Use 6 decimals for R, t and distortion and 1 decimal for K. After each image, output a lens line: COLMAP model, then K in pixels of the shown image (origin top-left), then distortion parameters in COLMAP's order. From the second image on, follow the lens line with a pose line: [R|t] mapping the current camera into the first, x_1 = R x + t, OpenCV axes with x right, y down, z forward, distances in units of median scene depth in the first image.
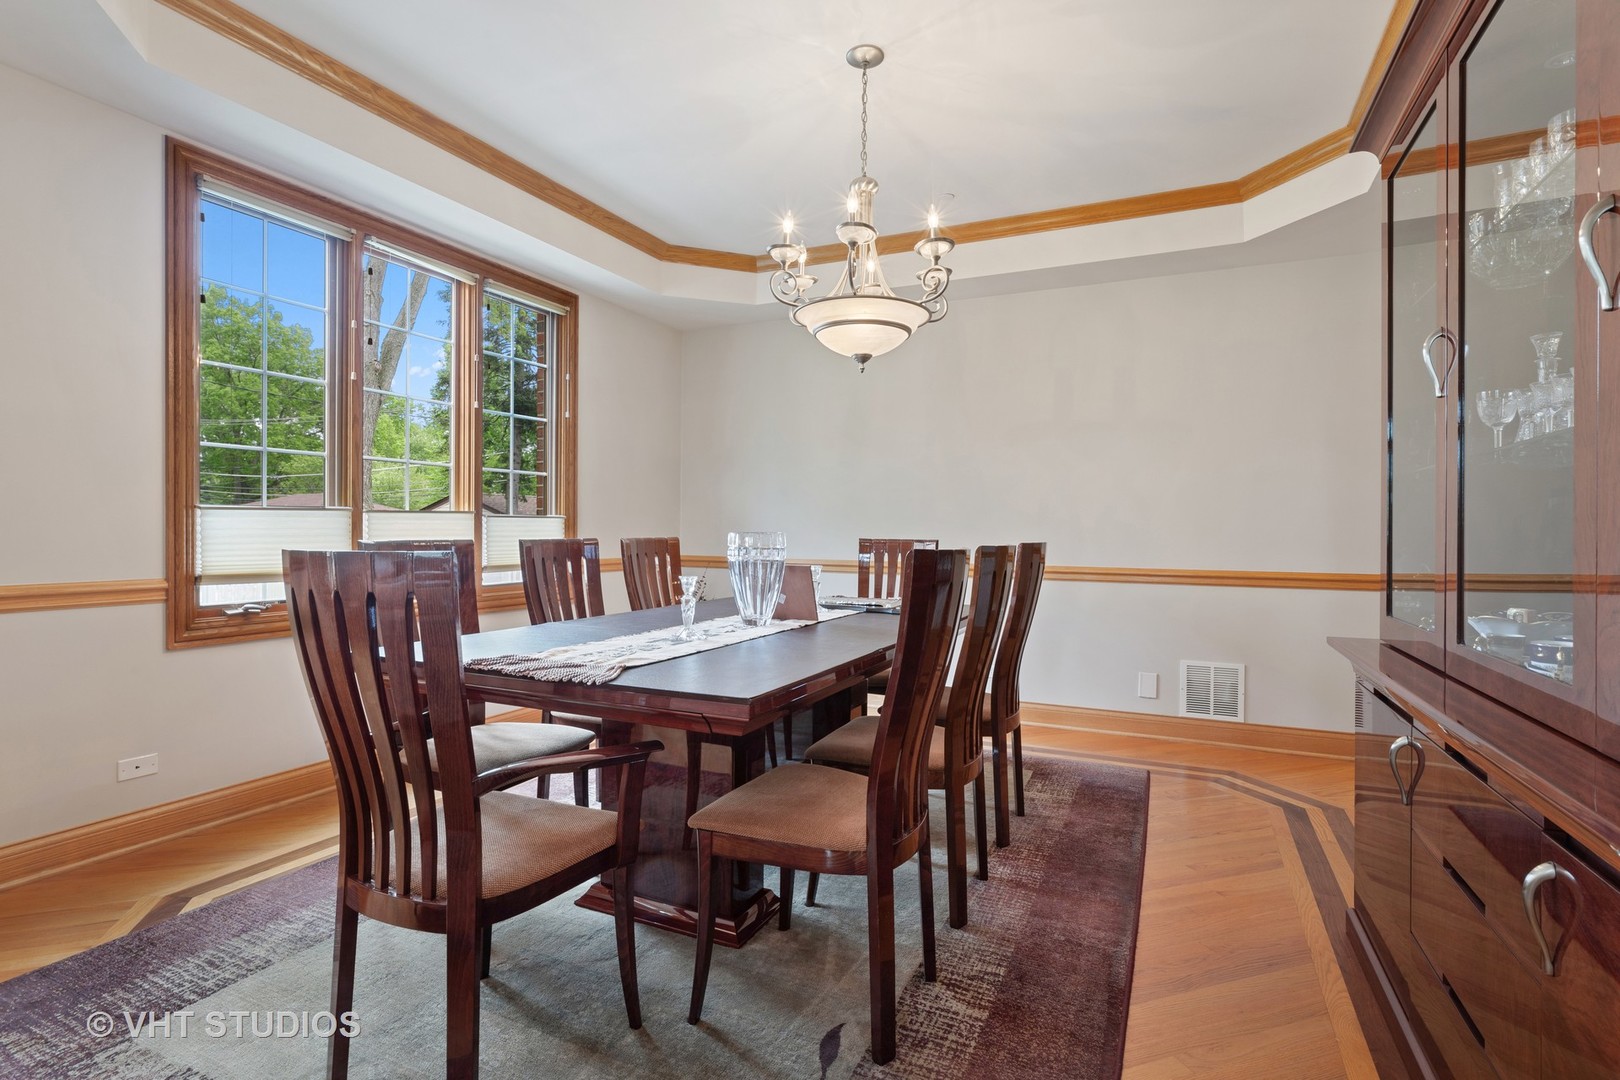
lens RADIAL K [[794.9, 0, 813.5], [0, 794.9, 530.7], [0, 0, 1]] dist [0.001242, 0.000288]
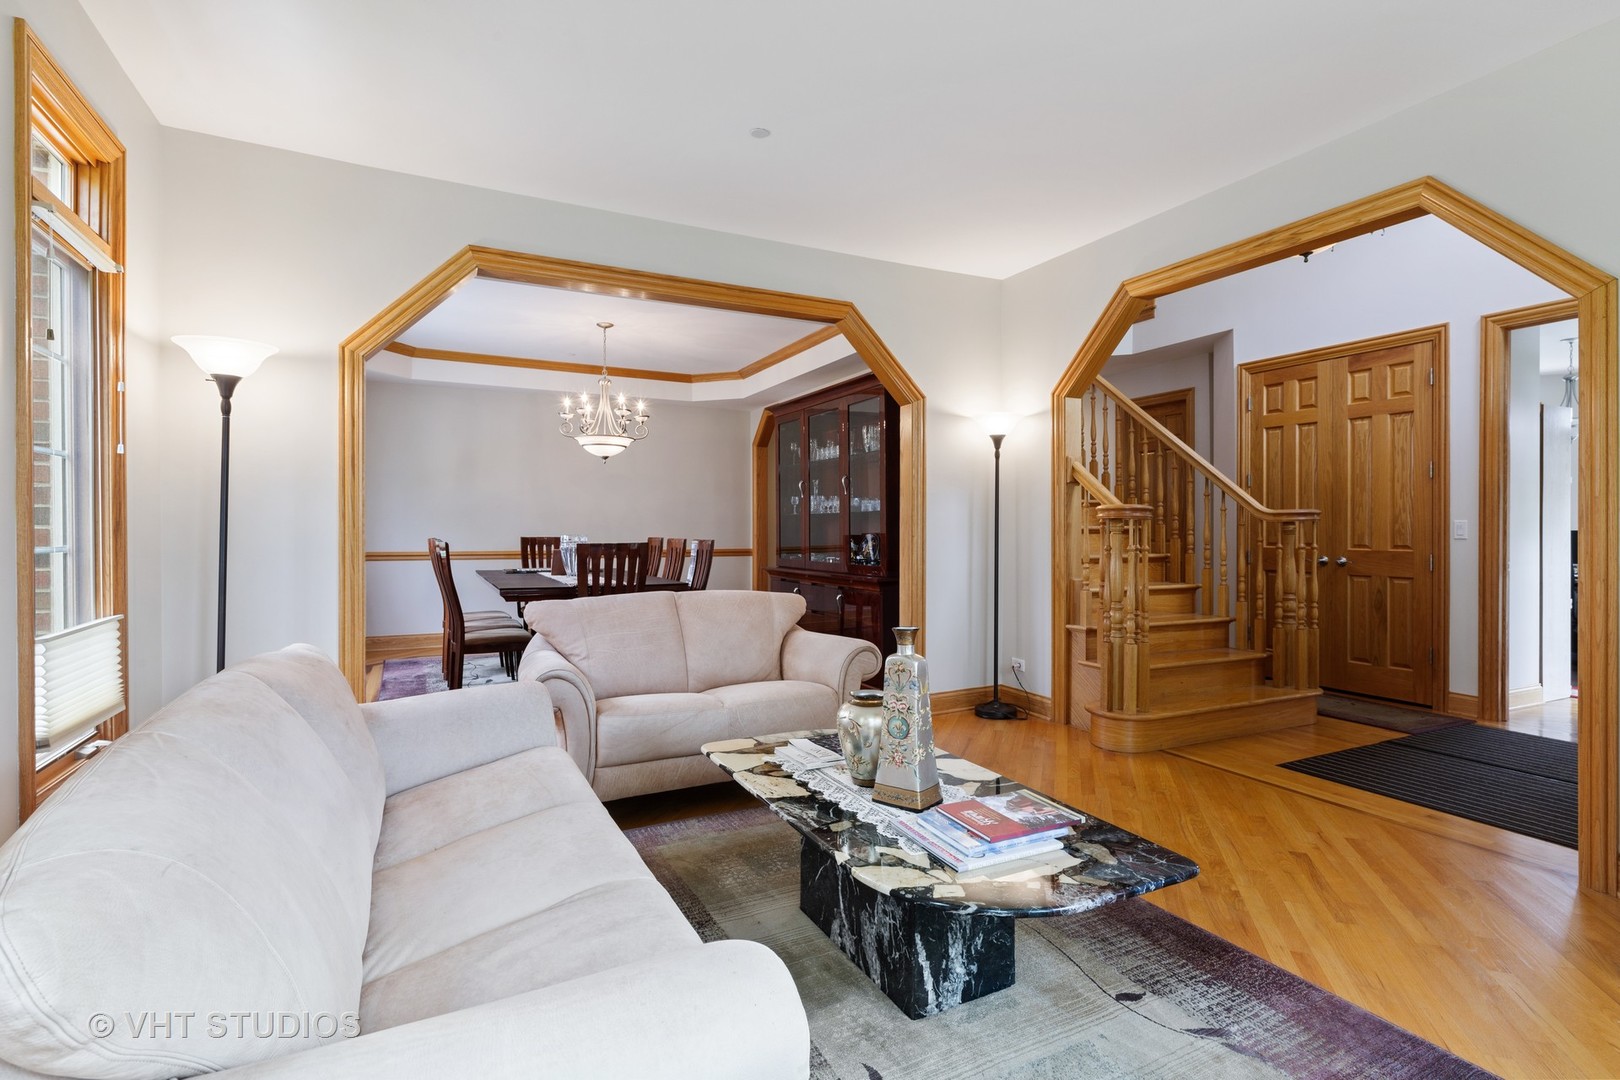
lens RADIAL K [[779.0, 0, 812.6], [0, 779.0, 528.8], [0, 0, 1]] dist [0.001373, 0.000066]
pose [[0.606264, -0.011156, 0.795185, -1.318691], [0.001462, 0.999916, 0.012914, -0.041175], [-0.795262, -0.006667, 0.606229, -0.799143]]
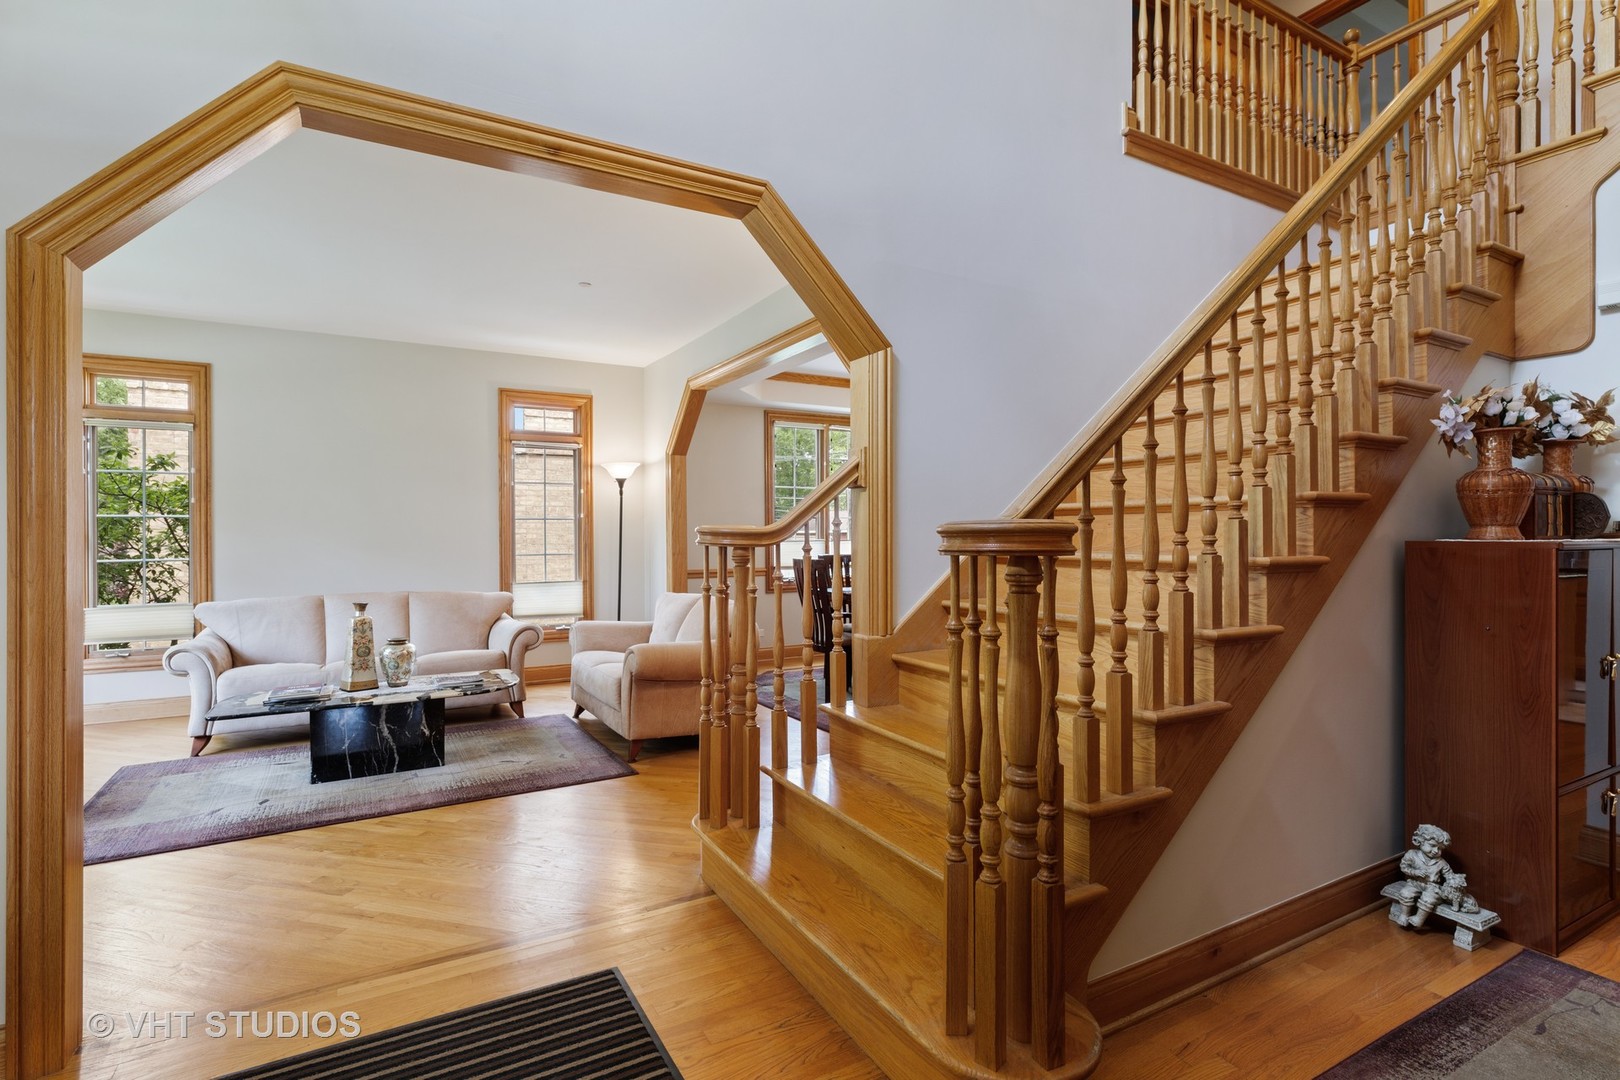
lens RADIAL K [[794.9, 0, 813.5], [0, 794.9, 530.7], [0, 0, 1]] dist [0.001242, 0.000288]
pose [[0.823673, -0.014995, -0.566867, 0.885889], [0.011730, 0.999887, -0.009405, -0.047795], [0.566944, 0.001098, 0.823756, -1.176890]]
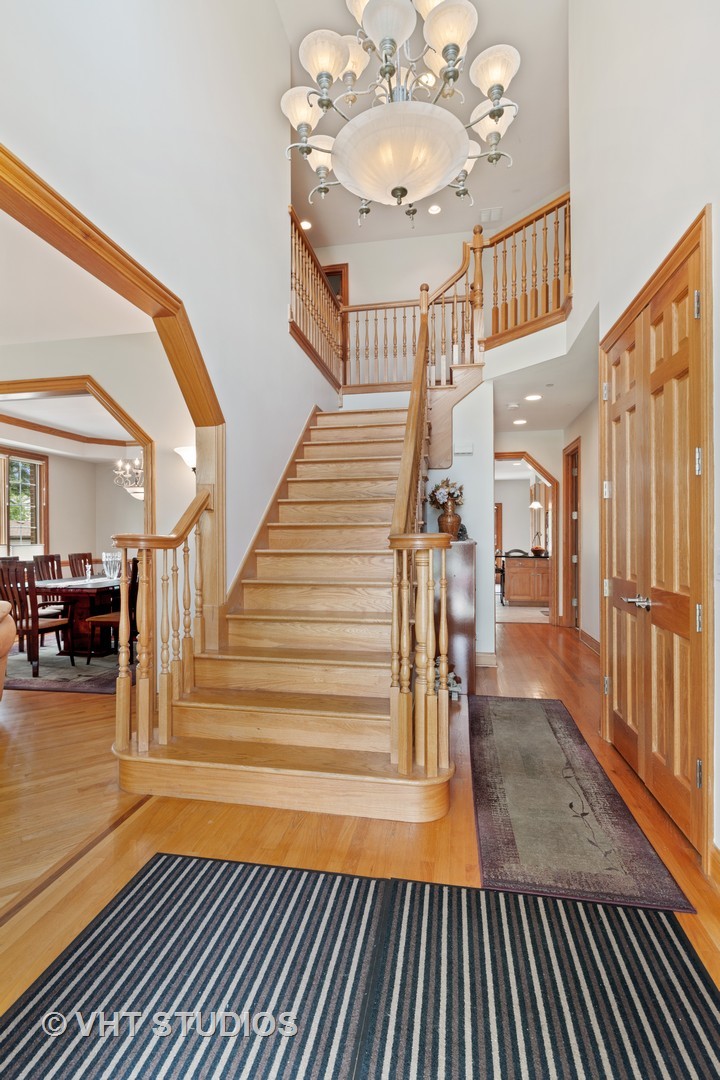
lens RADIAL K [[529.9, 0, 360.0], [0, 529.9, 540.0], [0, 0, 1]] dist [0.001242, 0.000288]
pose [[0.966562, -0.013265, 0.256089, 0.360736], [0.011296, 0.999894, 0.009157, -0.057065], [-0.256184, -0.005958, 0.966610, -1.416813]]
